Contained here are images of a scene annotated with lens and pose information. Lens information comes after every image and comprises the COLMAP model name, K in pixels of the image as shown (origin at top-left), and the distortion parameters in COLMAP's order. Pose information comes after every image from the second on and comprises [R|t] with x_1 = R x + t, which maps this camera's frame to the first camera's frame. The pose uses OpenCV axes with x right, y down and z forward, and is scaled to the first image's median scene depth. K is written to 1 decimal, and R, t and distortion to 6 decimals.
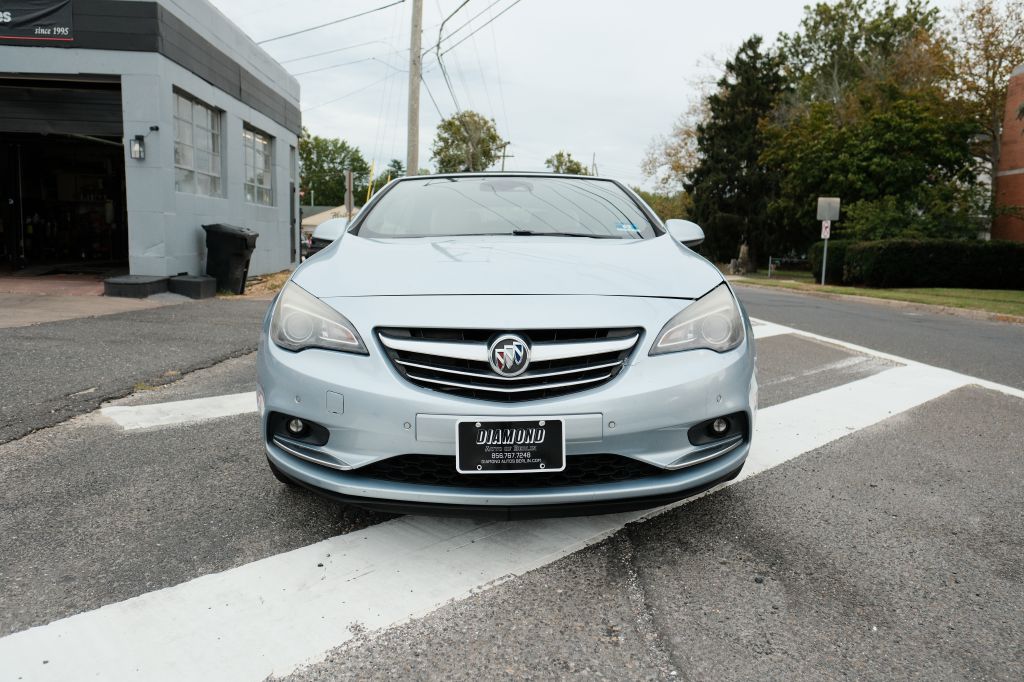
lens RADIAL K [[716.0, 0, 514.2], [0, 716.0, 336.6], [0, 0, 1]] dist [-0.012868, 0.006679]
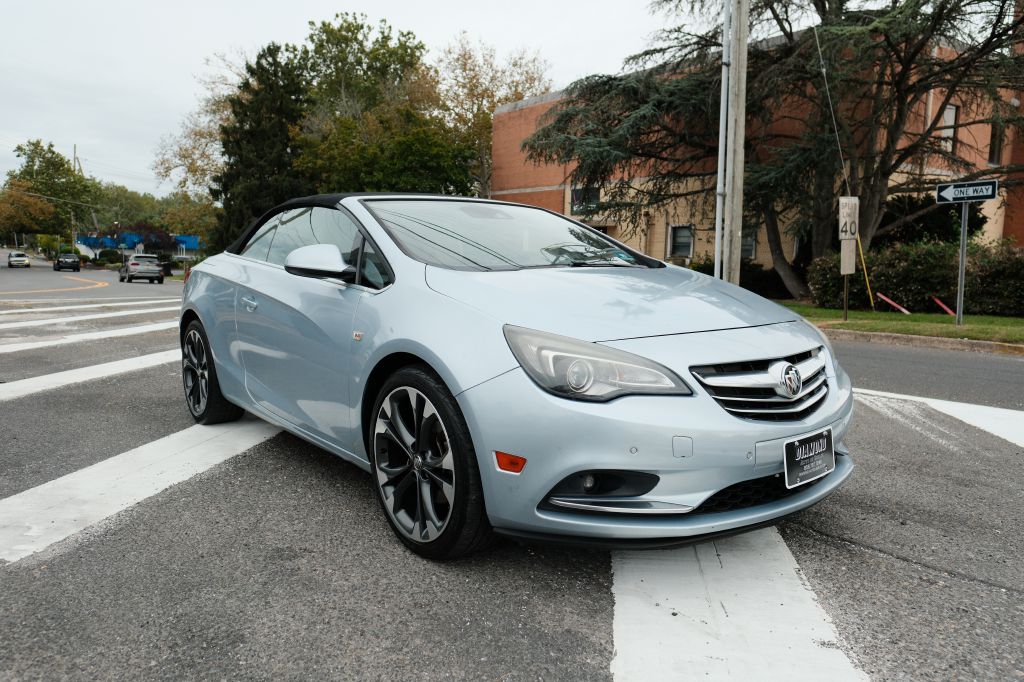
lens RADIAL K [[716.0, 0, 508.5], [0, 716.0, 340.5], [0, 0, 1]] dist [-0.012868, 0.006679]
pose [[0.791499, -0.075592, 0.606477, -0.119844], [0.076972, 0.996750, 0.023781, -0.011120], [-0.606304, 0.027859, 0.794745, 0.041068]]
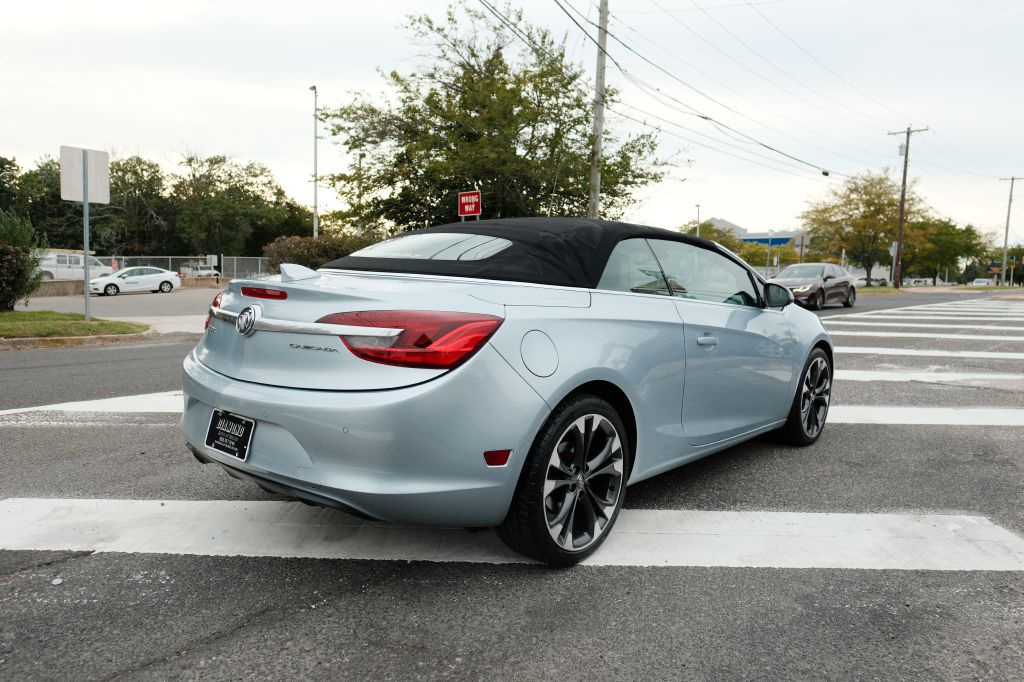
lens RADIAL K [[716.0, 0, 512.1], [0, 716.0, 340.5], [0, 0, 1]] dist [-0.012868, 0.006679]
pose [[-0.740494, -0.101954, 0.664284, -0.144380], [0.043001, 0.979213, 0.198224, -0.064847], [-0.670685, 0.175349, -0.720718, 0.431828]]
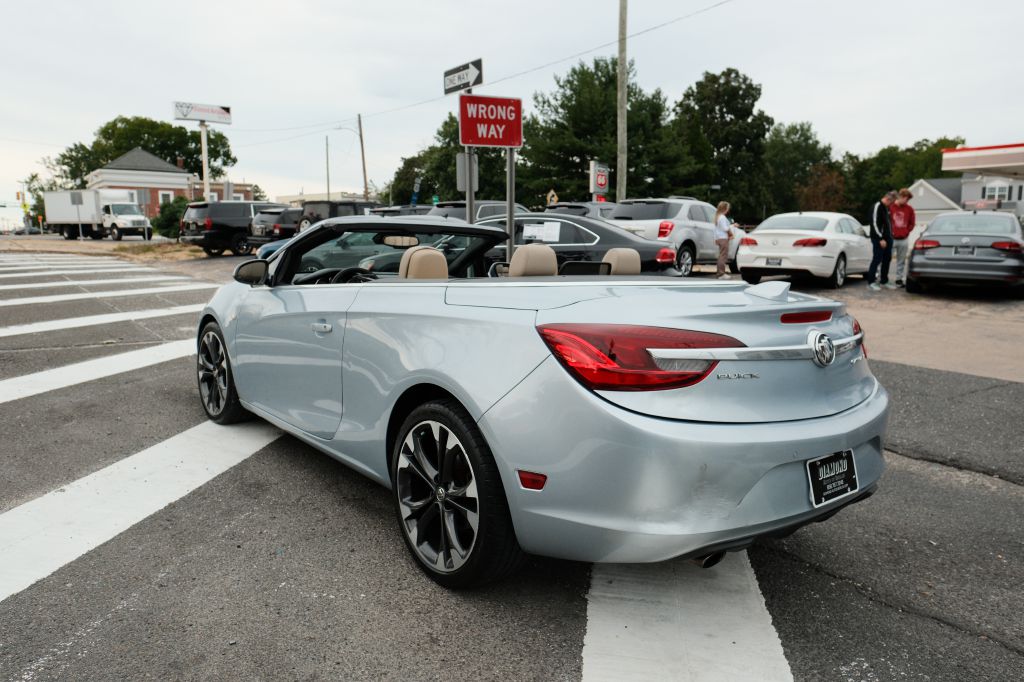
lens RADIAL K [[716.0, 0, 512.1], [0, 716.0, 346.4], [0, 0, 1]] dist [-0.012868, 0.006679]
pose [[-0.791003, 0.058095, -0.609048, 0.119274], [-0.106137, 0.967358, 0.230118, -0.066412], [0.602536, 0.246667, -0.759016, 0.426606]]
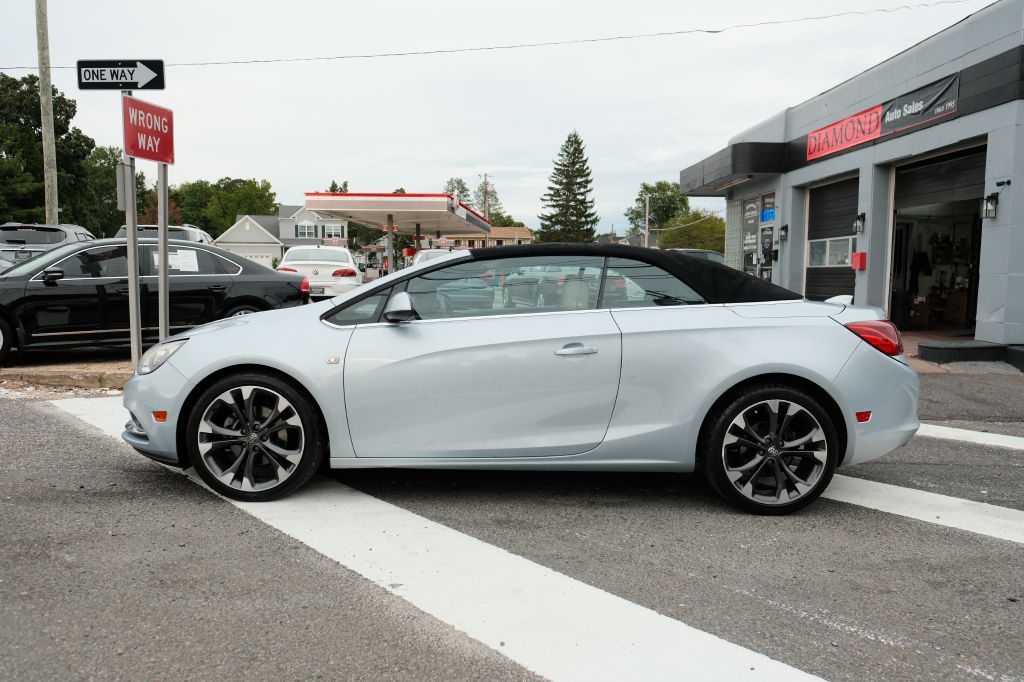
lens RADIAL K [[716.0, 0, 514.1], [0, 716.0, 341.0], [0, 0, 1]] dist [-0.012868, 0.006679]
pose [[0.000095, 0.063517, -0.997981, 0.249152], [-0.139984, 0.988155, 0.062878, -0.036146], [0.990154, 0.139696, 0.008985, 0.233229]]
